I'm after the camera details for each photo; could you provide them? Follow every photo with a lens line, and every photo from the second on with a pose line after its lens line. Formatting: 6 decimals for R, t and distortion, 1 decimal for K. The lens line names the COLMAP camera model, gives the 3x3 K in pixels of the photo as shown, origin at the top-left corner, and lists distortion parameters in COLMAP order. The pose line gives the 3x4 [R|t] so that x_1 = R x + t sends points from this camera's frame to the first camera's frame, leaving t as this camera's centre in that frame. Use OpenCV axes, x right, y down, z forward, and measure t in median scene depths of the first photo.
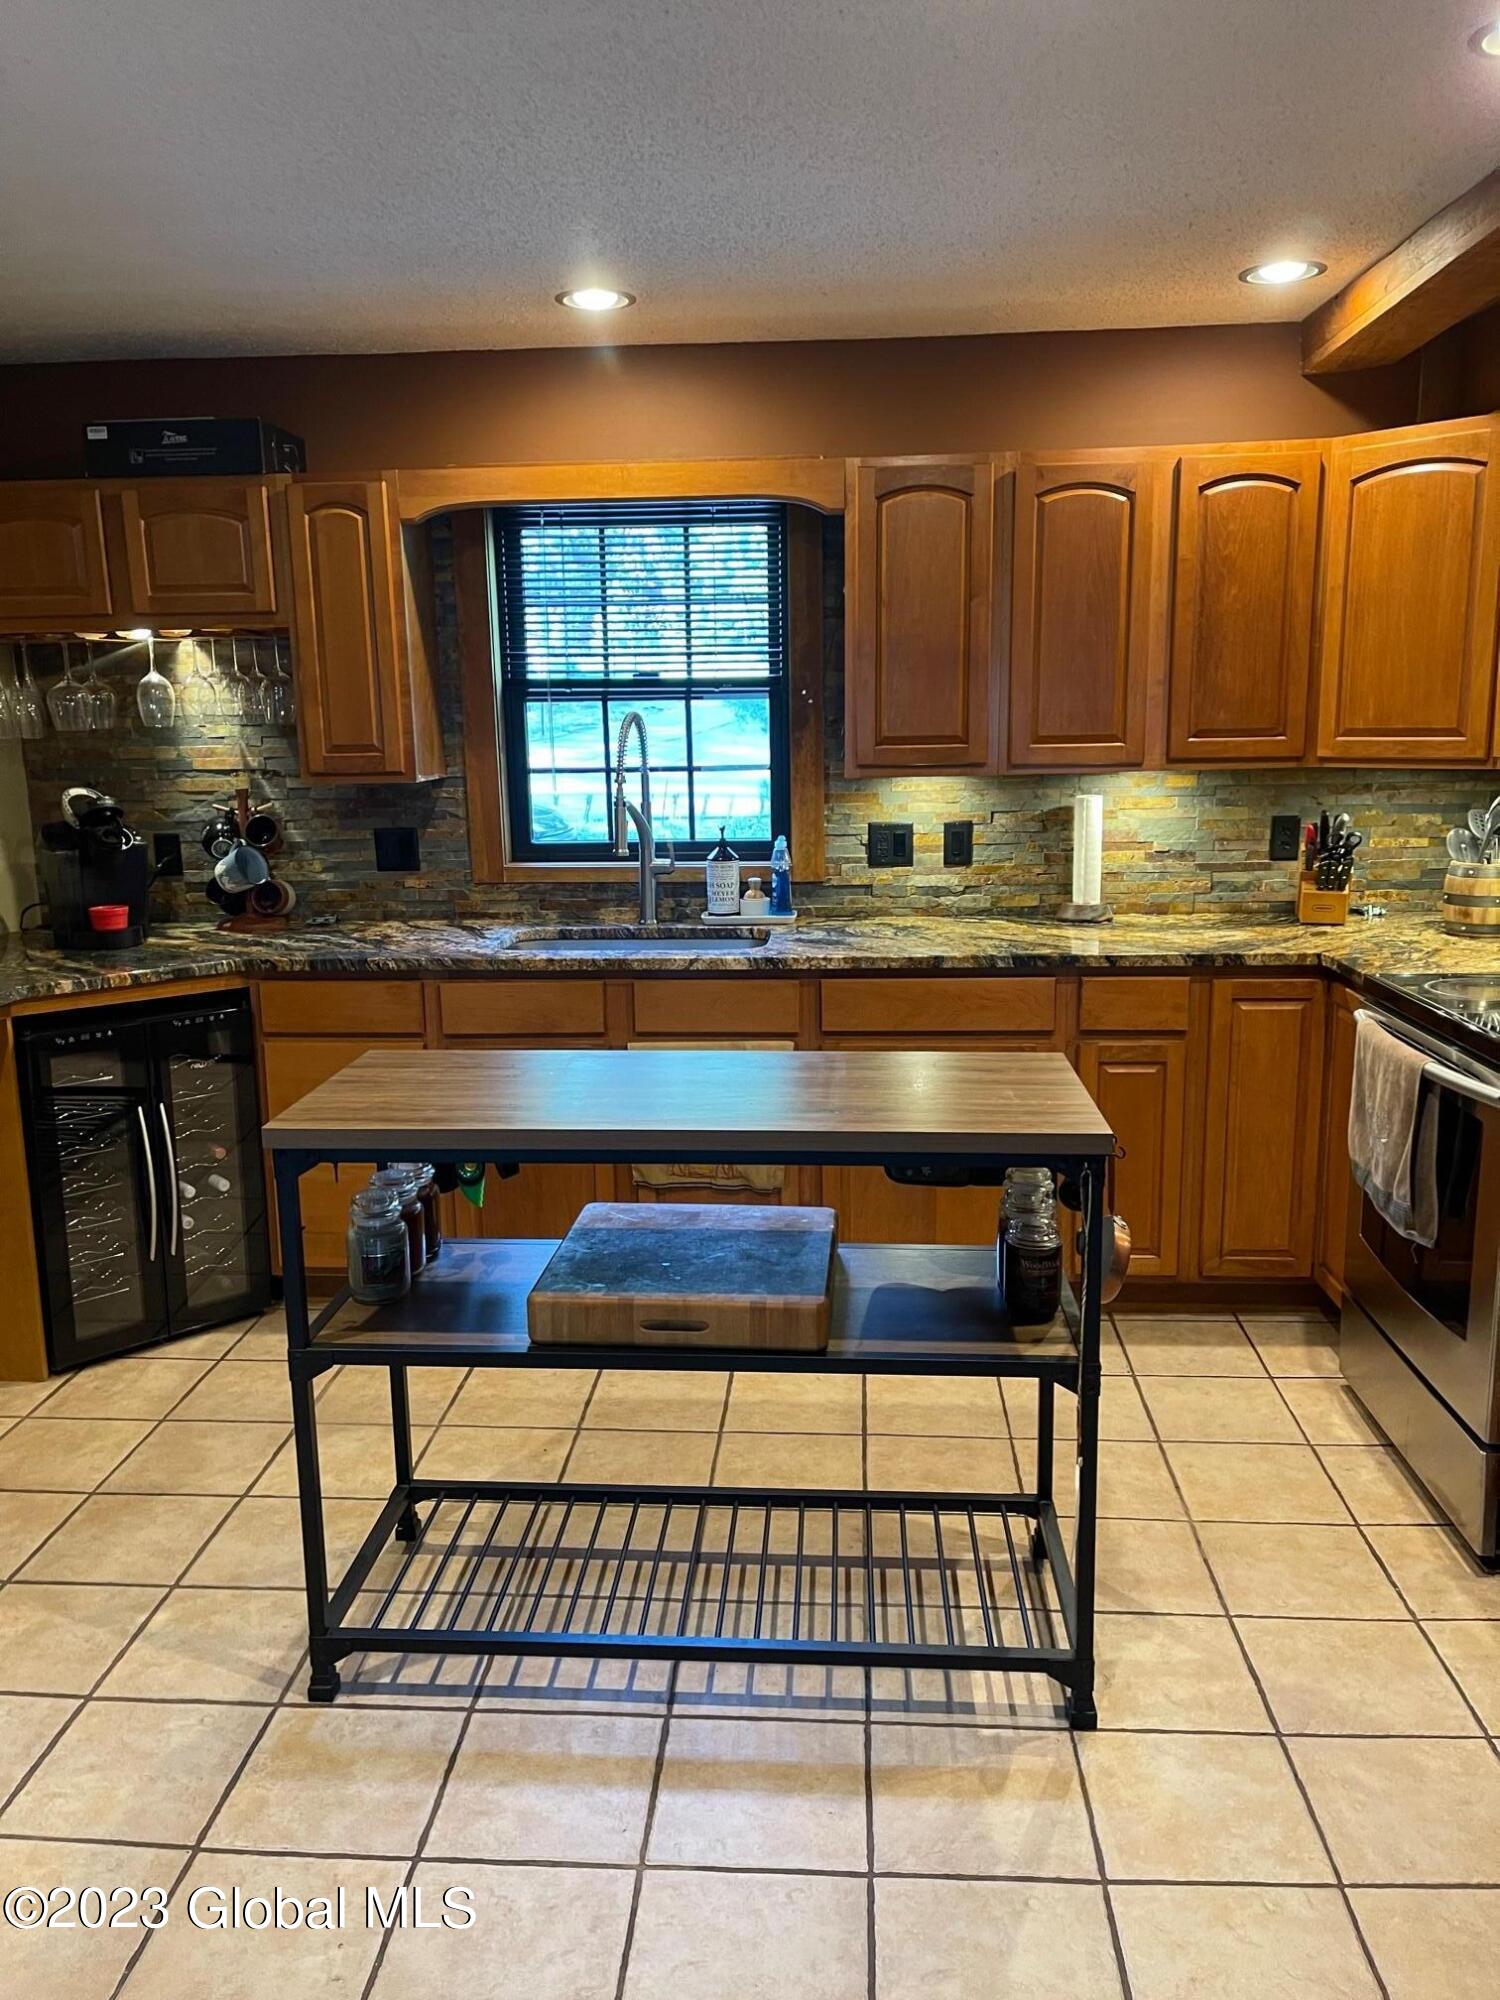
lens RADIAL K [[1508.1, 0, 743.9], [0, 1508.1, 997.2], [0, 0, 1]] dist [0.062002, -0.086800]
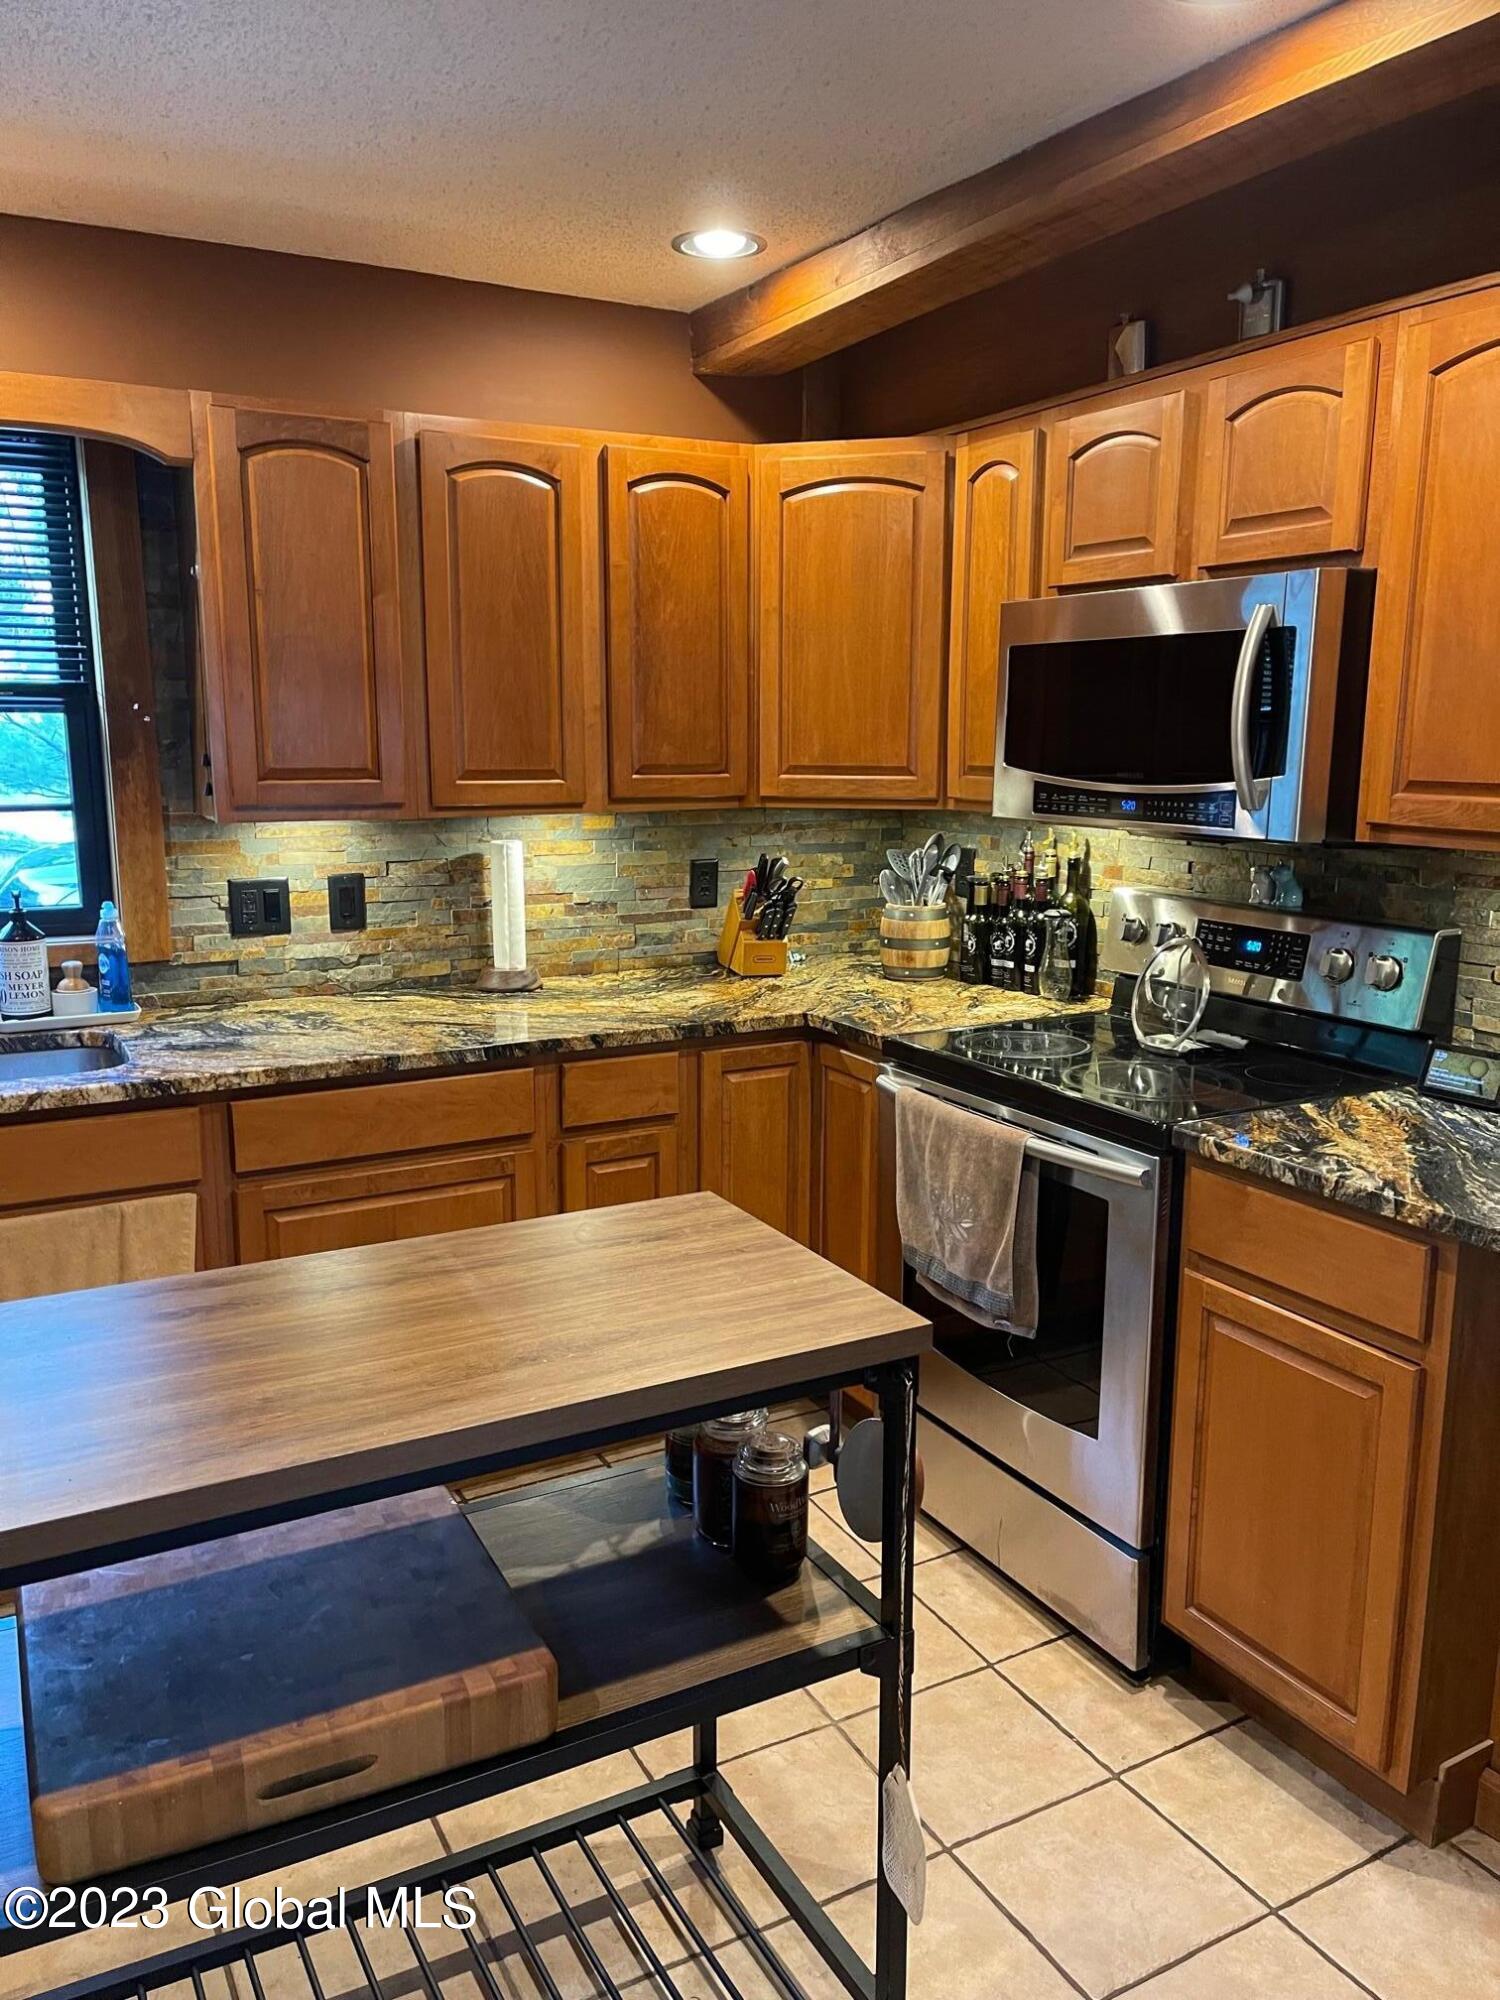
lens RADIAL K [[1508.1, 0, 761.0], [0, 1508.1, 1009.5], [0, 0, 1]] dist [0.062002, -0.086800]
pose [[0.843523, -0.079873, 0.531121, -0.115921], [0.084140, 0.996322, 0.016202, -0.045716], [-0.530461, 0.031022, 0.847141, 0.239650]]
